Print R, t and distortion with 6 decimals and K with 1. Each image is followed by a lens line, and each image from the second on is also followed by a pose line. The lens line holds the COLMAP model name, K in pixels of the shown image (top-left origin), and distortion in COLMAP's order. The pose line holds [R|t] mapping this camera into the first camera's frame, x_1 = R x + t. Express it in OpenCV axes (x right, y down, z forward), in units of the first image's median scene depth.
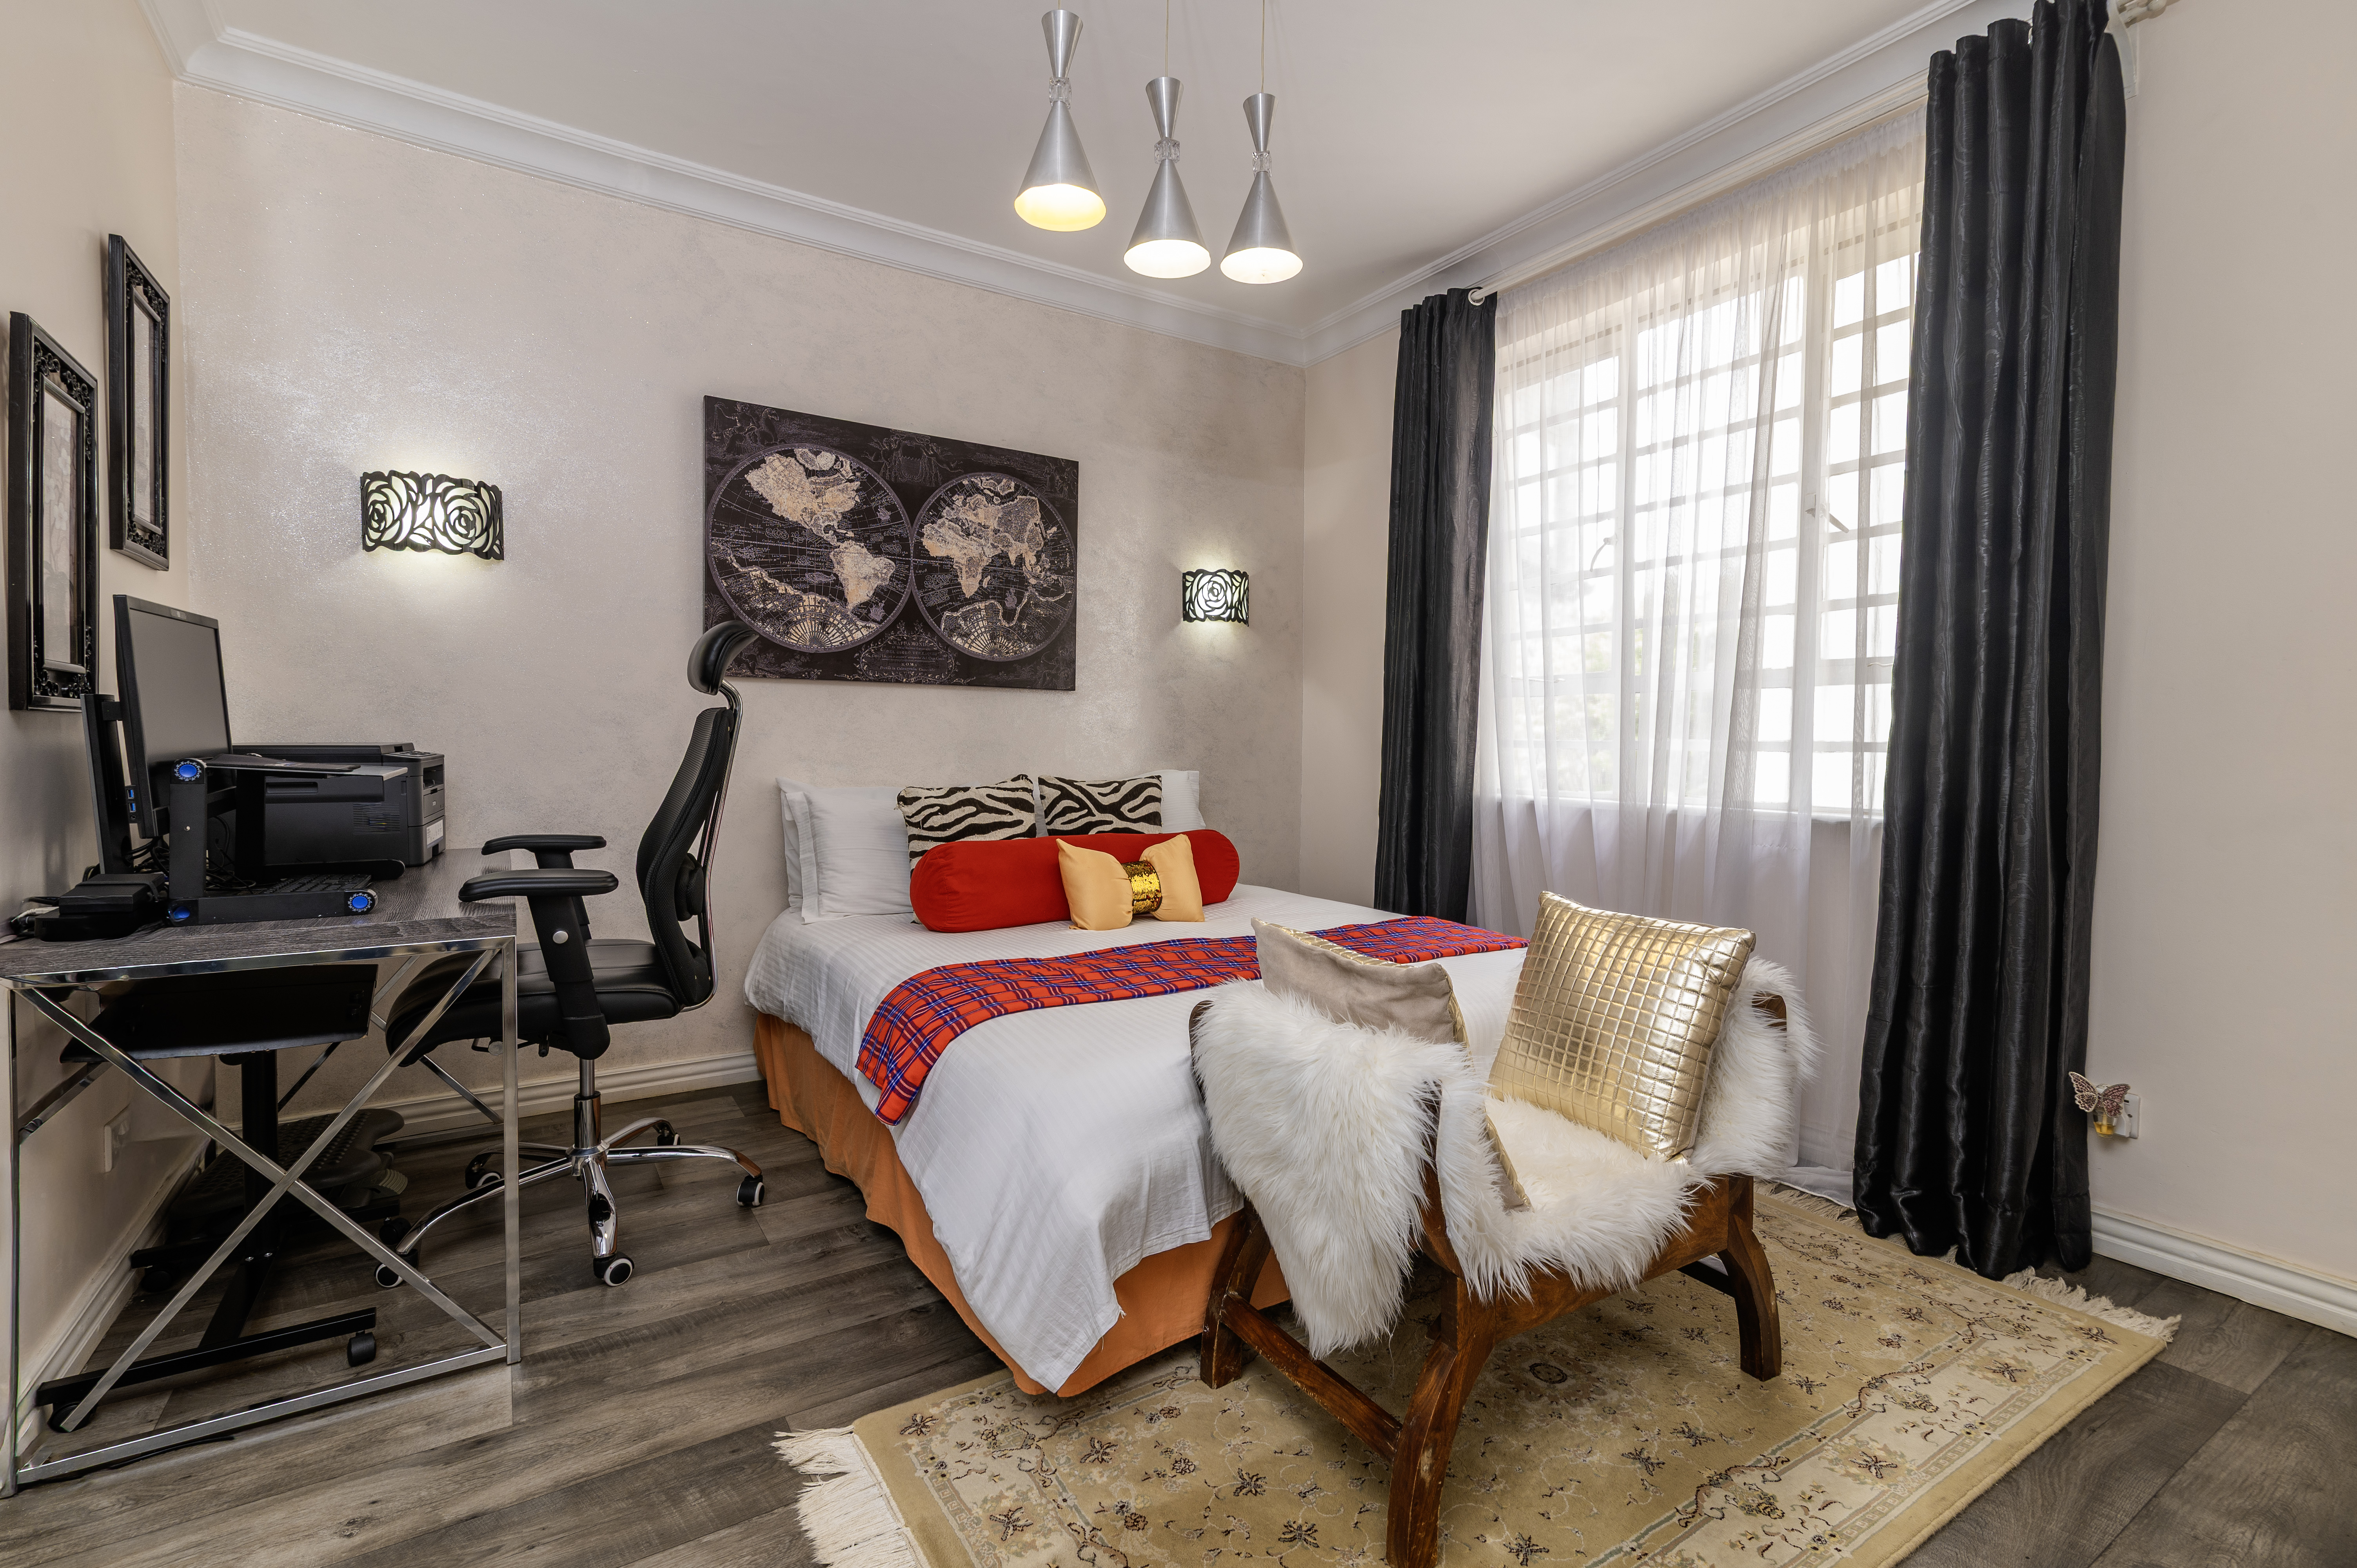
lens RADIAL K [[1052.4, 0, 1167.2], [0, 1052.4, 771.4], [0, 0, 1]] dist [-0.000580, 0.000024]
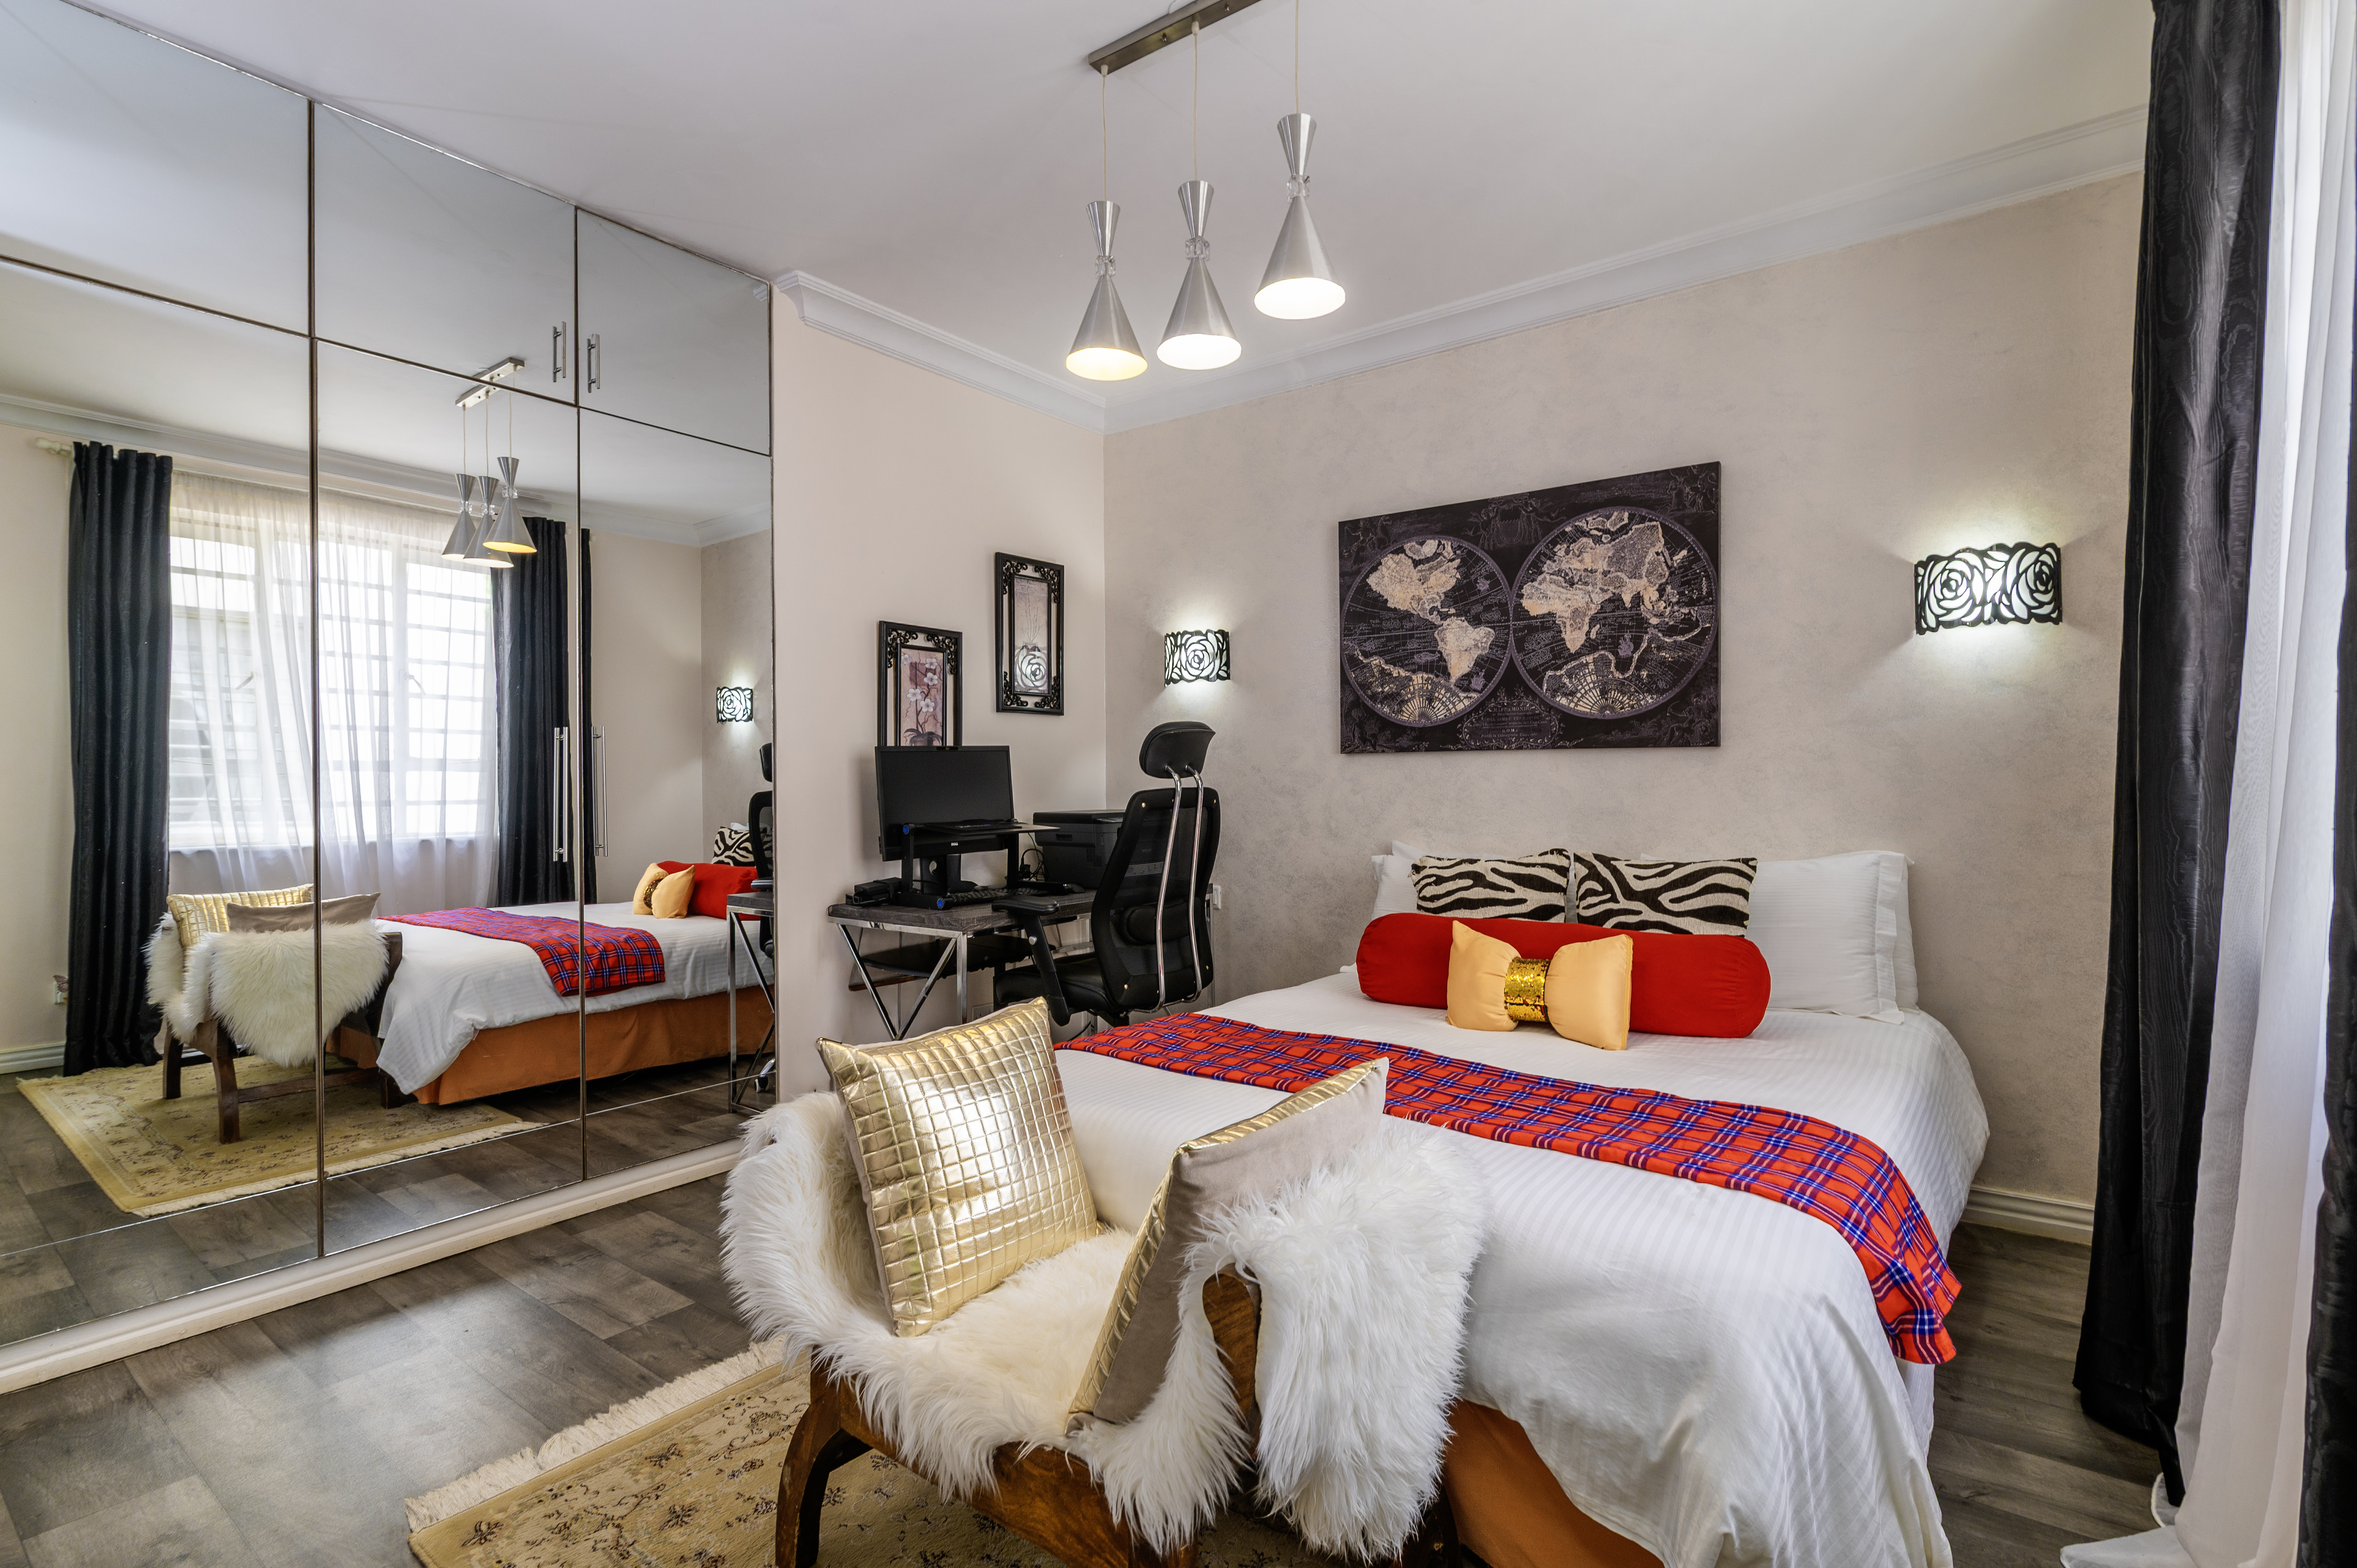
lens RADIAL K [[1074.9, 0, 1178.5], [0, 1074.9, 784.0], [0, 0, 1]] dist [-0.009643, -0.000400]
pose [[0.352293, -0.008888, -0.935847, 0.588959], [-0.016350, 0.999744, -0.015650, -0.031540], [0.935747, 0.020814, 0.352058, 0.366119]]
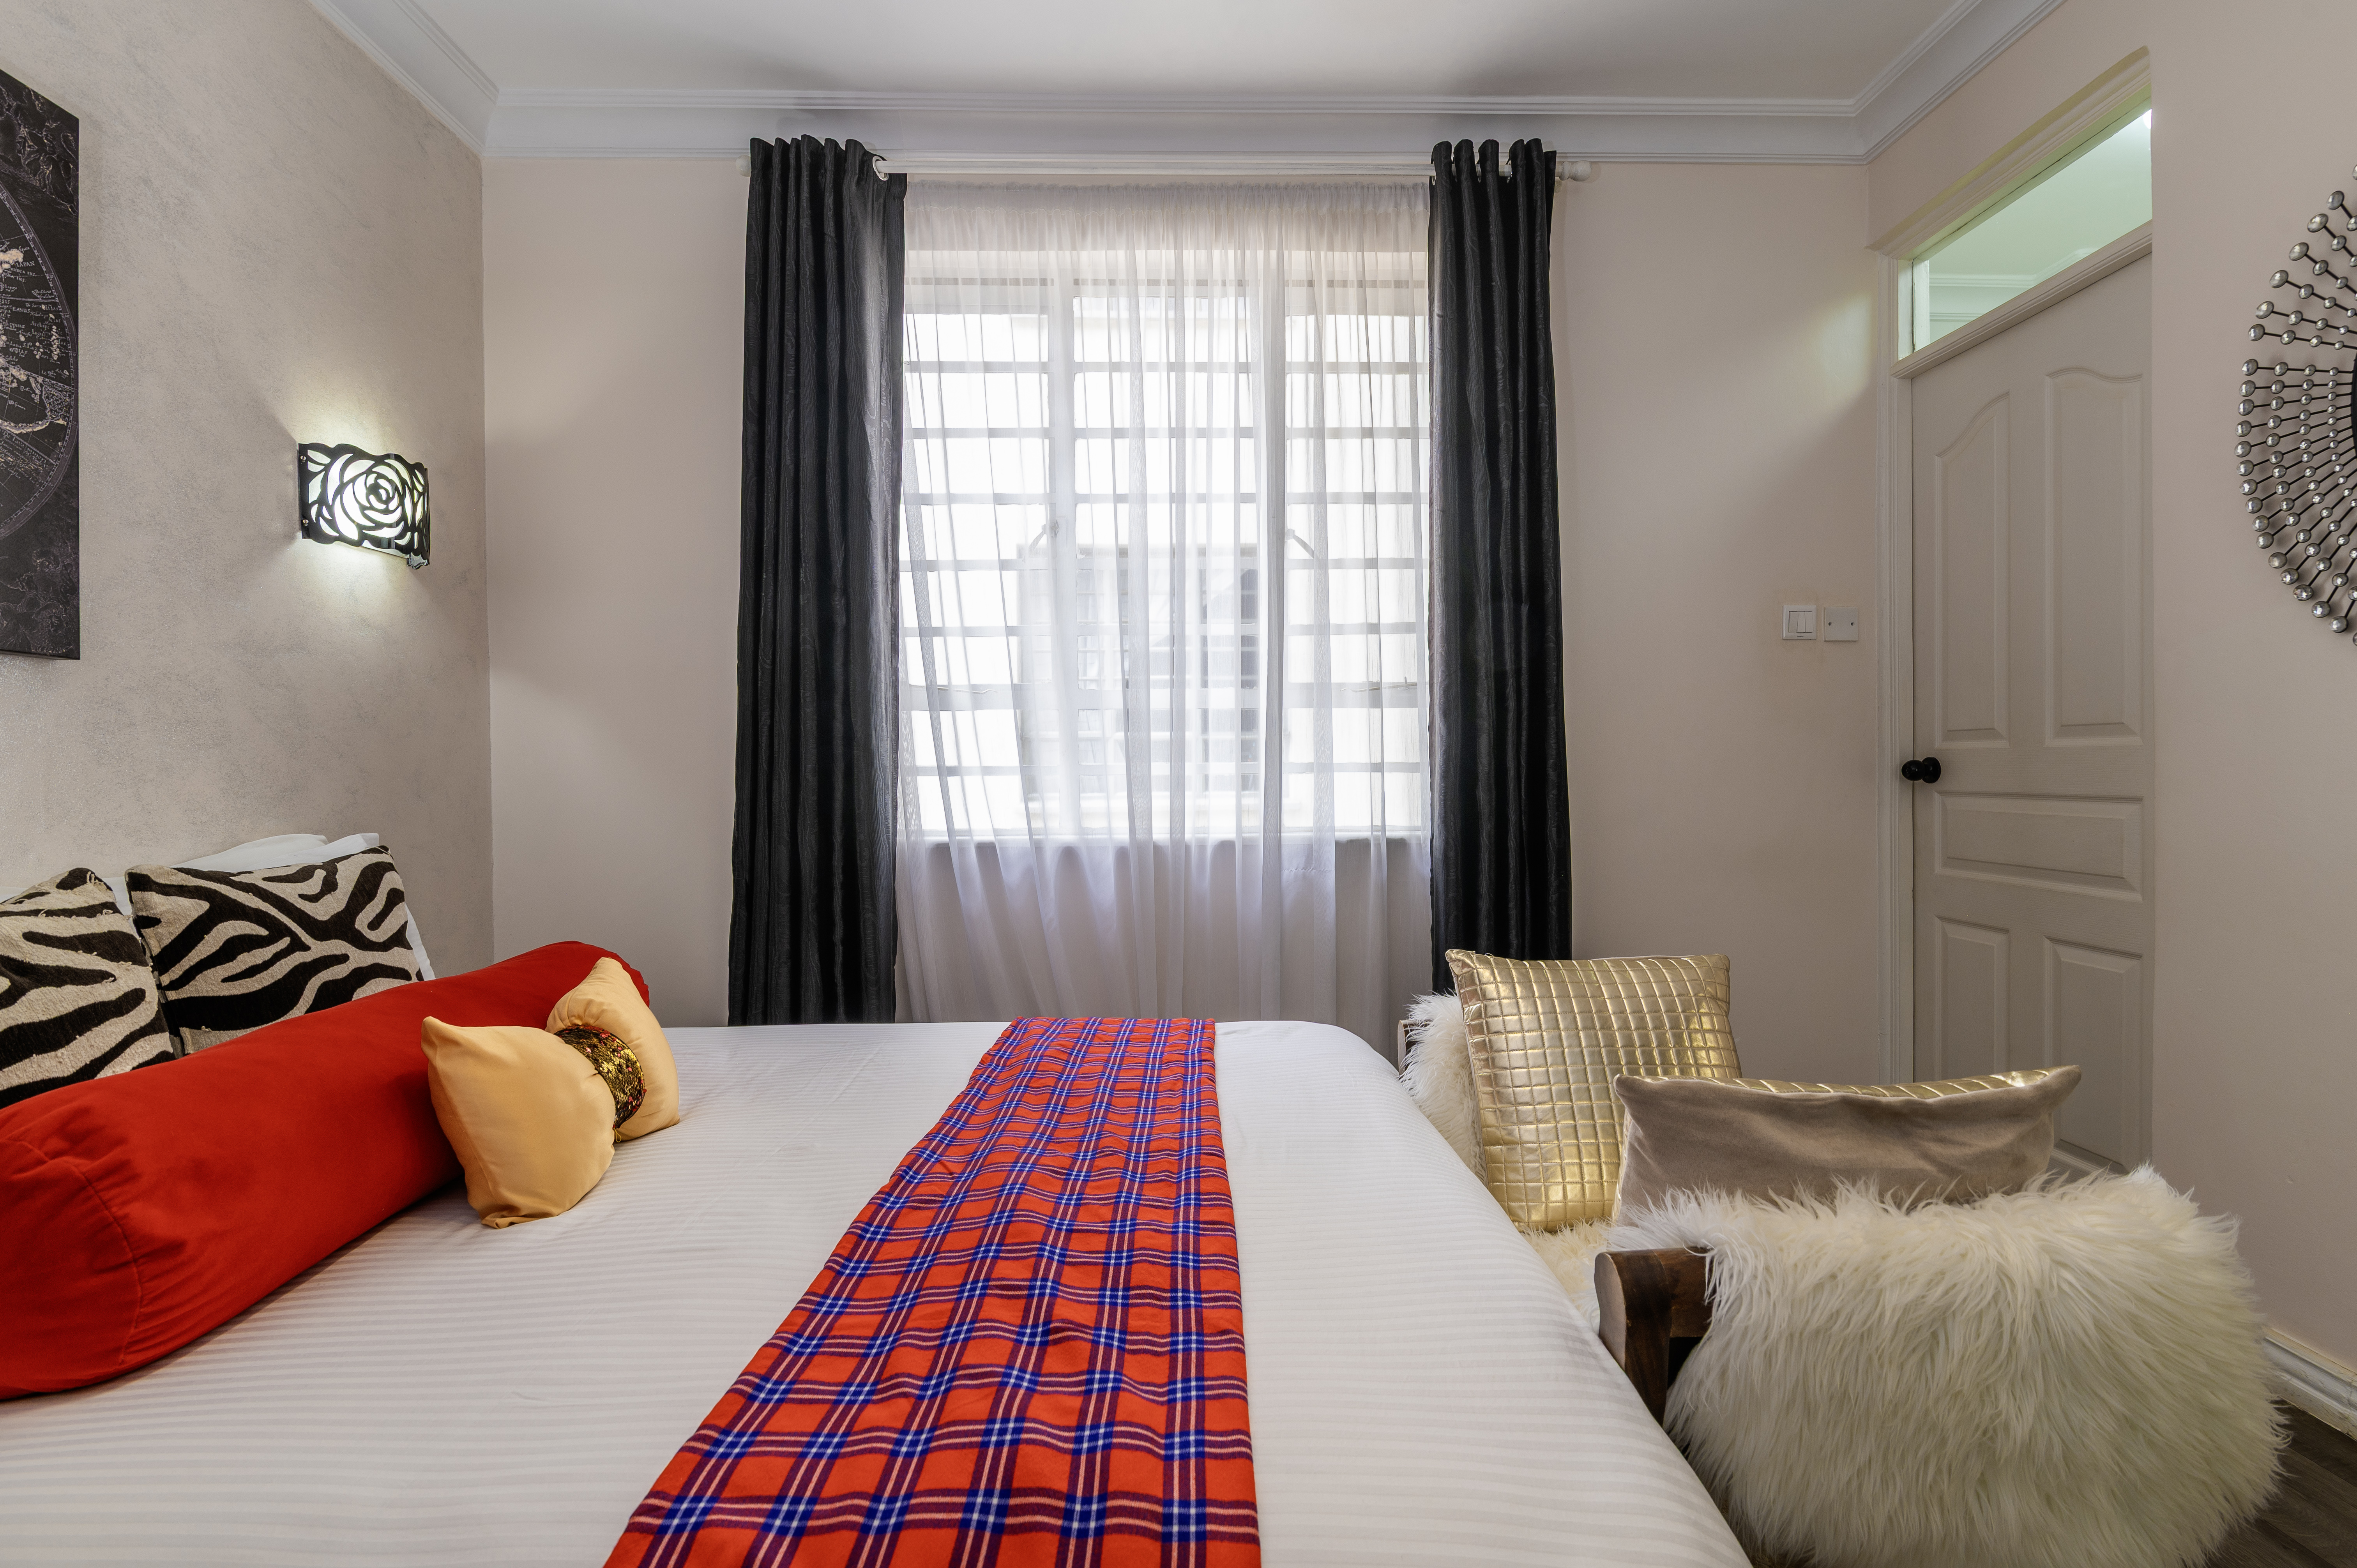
lens RADIAL K [[1074.8, 0, 1178.5], [0, 1074.8, 784.0], [0, 0, 1]] dist [-0.009643, -0.000400]
pose [[0.495771, -0.024303, 0.868113, -0.266019], [0.037792, 0.999265, 0.006392, -0.014740], [-0.867631, 0.029639, 0.496325, 0.456216]]
